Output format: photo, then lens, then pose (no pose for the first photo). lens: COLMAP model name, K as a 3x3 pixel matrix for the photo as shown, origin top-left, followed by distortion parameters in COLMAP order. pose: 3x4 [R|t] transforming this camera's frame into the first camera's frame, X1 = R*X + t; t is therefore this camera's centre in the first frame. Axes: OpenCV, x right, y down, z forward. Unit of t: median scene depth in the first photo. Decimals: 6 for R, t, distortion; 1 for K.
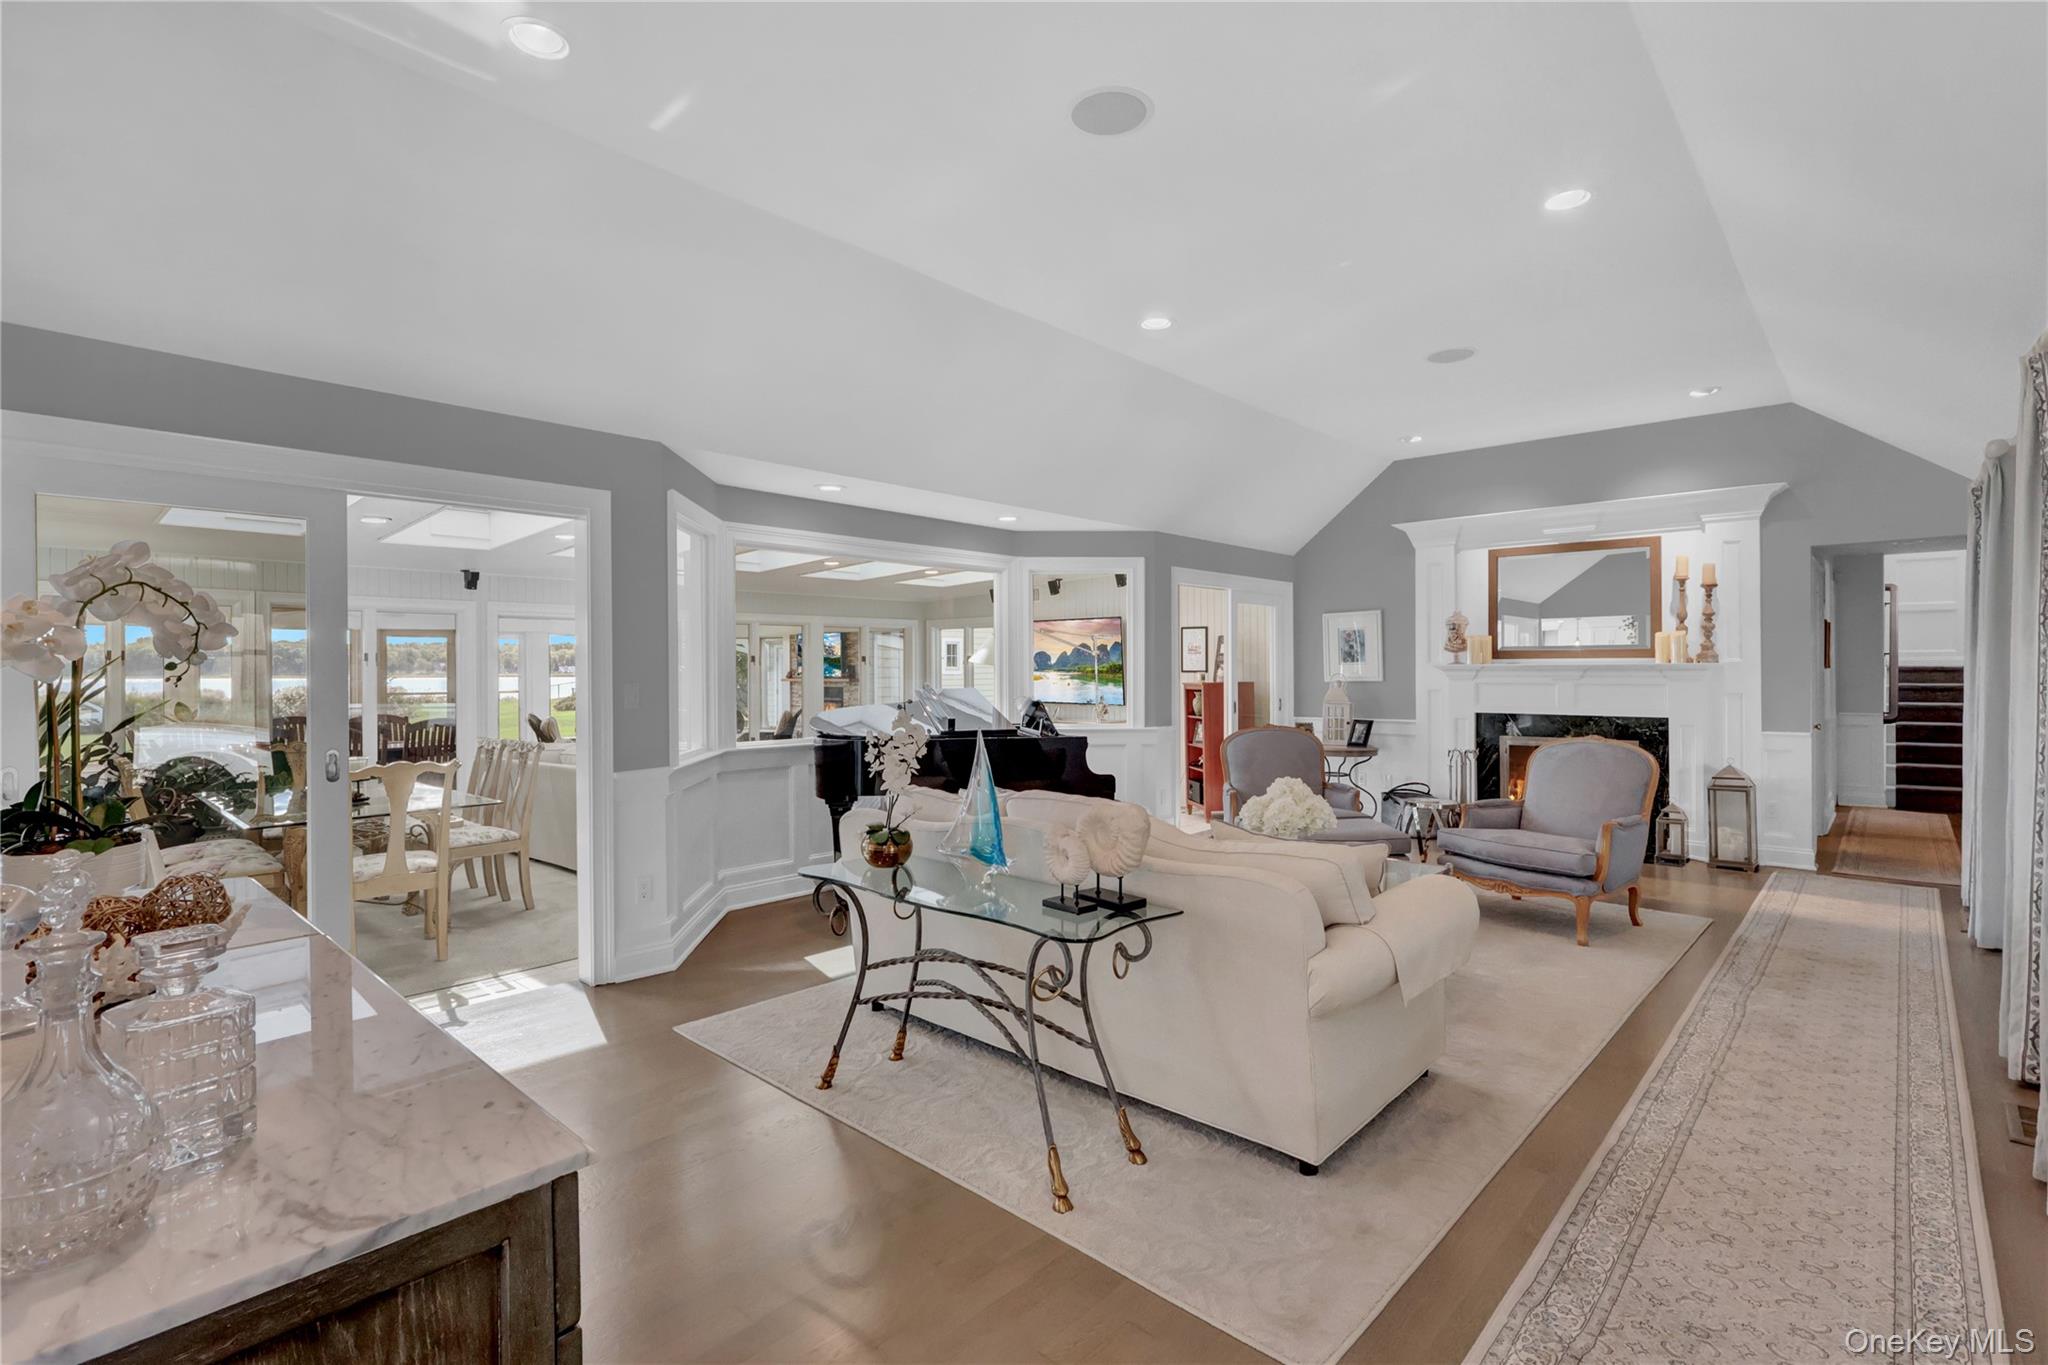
lens RADIAL K [[949.5, 0, 1040.0], [0, 949.5, 682.5], [0, 0, 1]] dist [0.000400, -0.000045]
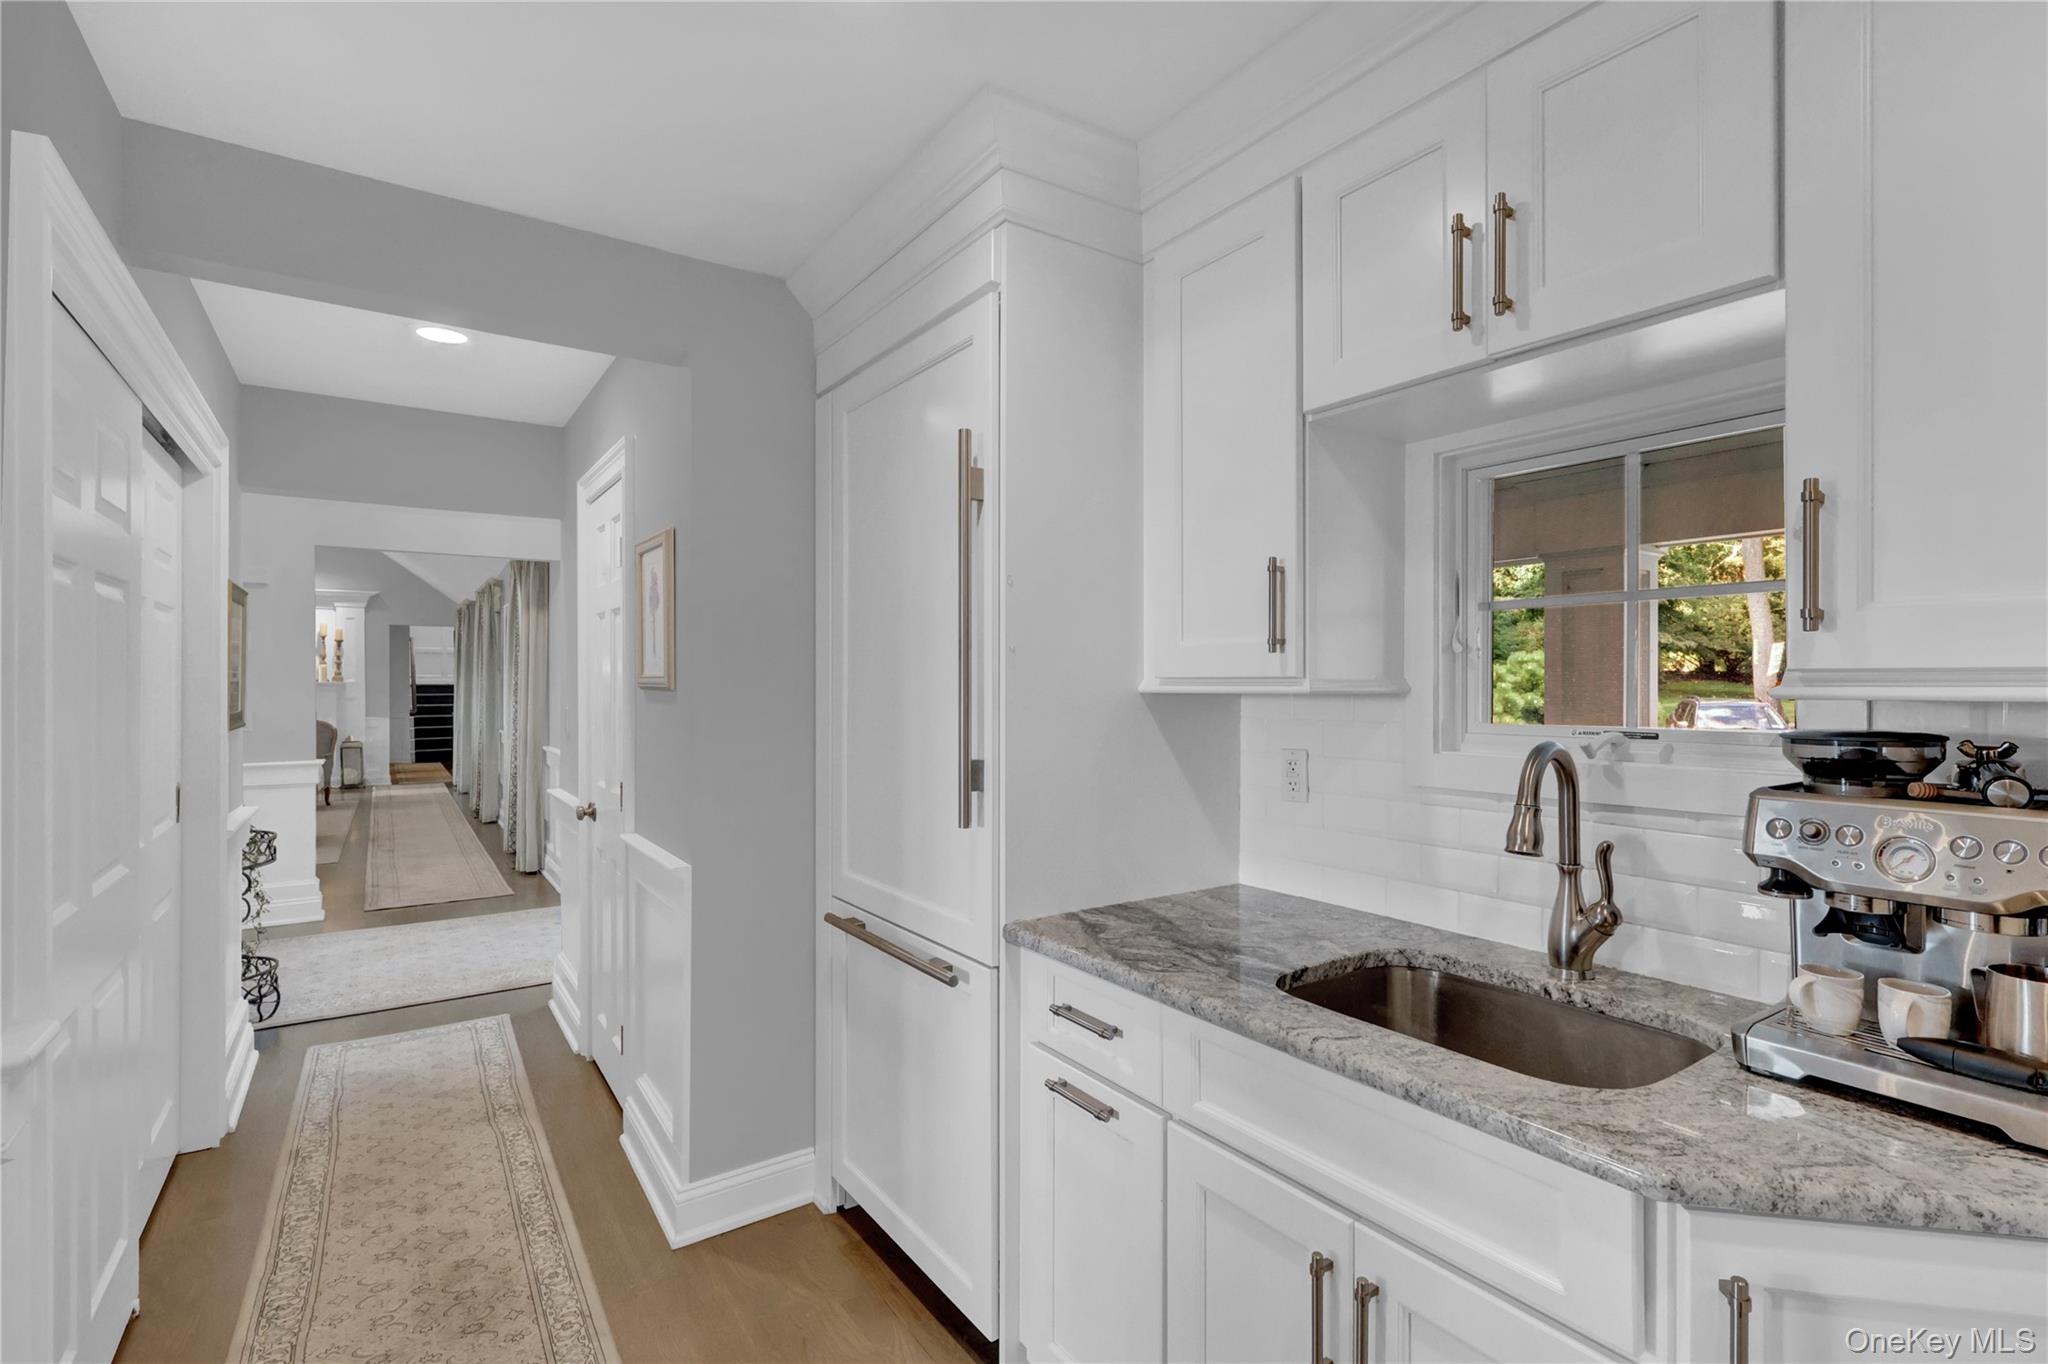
lens RADIAL K [[949.5, 0, 1040.0], [0, 949.5, 682.0], [0, 0, 1]] dist [0.000400, -0.000045]
pose [[0.220280, 0.011637, 0.975367, -0.819189], [0.004990, 0.999902, -0.013056, 0.010145], [-0.975424, 0.007743, 0.220201, -0.763084]]
